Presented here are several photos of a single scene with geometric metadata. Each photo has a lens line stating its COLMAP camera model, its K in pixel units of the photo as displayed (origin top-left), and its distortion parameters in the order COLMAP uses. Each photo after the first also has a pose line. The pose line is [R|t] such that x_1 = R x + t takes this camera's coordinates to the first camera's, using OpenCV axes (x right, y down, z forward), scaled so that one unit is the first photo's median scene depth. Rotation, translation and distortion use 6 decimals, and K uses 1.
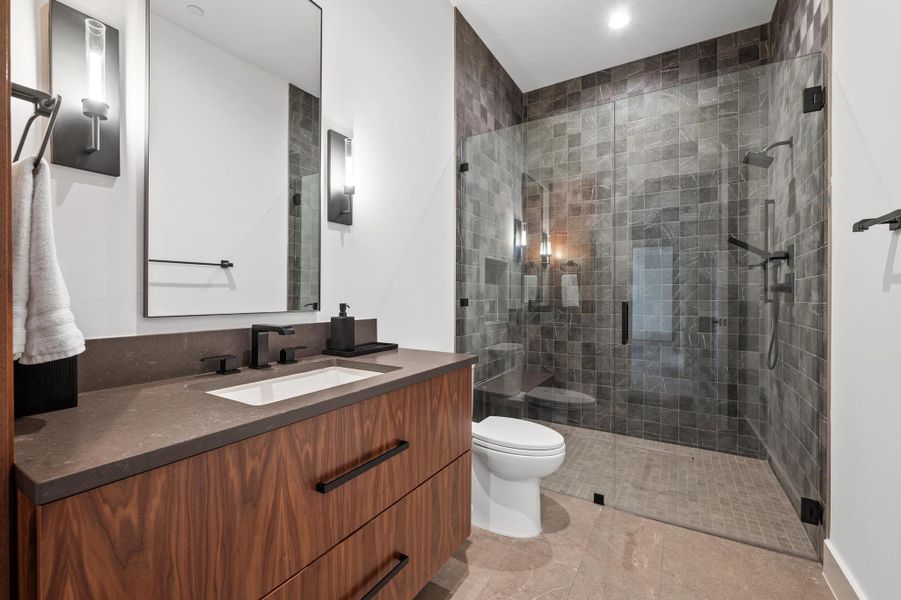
lens RADIAL K [[360.7, 0, 459.1], [0, 360.7, 298.1], [0, 0, 1]] dist [-0.002337, -0.000182]
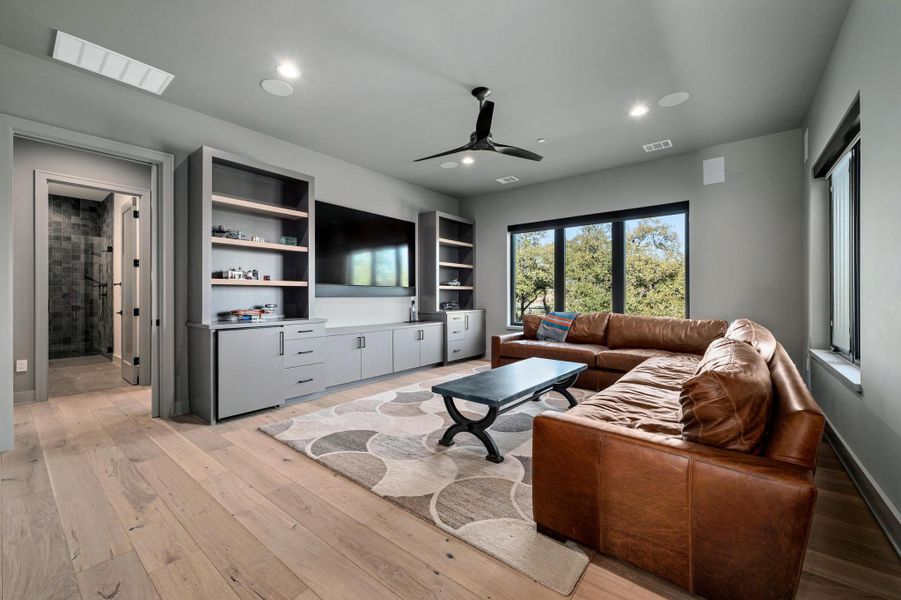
lens RADIAL K [[360.7, 0, 459.1], [0, 360.7, 298.1], [0, 0, 1]] dist [-0.002337, -0.000182]
pose [[0.114142, -0.000385, 0.993464, -1.597002], [0.004237, 0.999991, -0.000099, 0.012849], [-0.993455, 0.004221, 0.114143, -2.076757]]
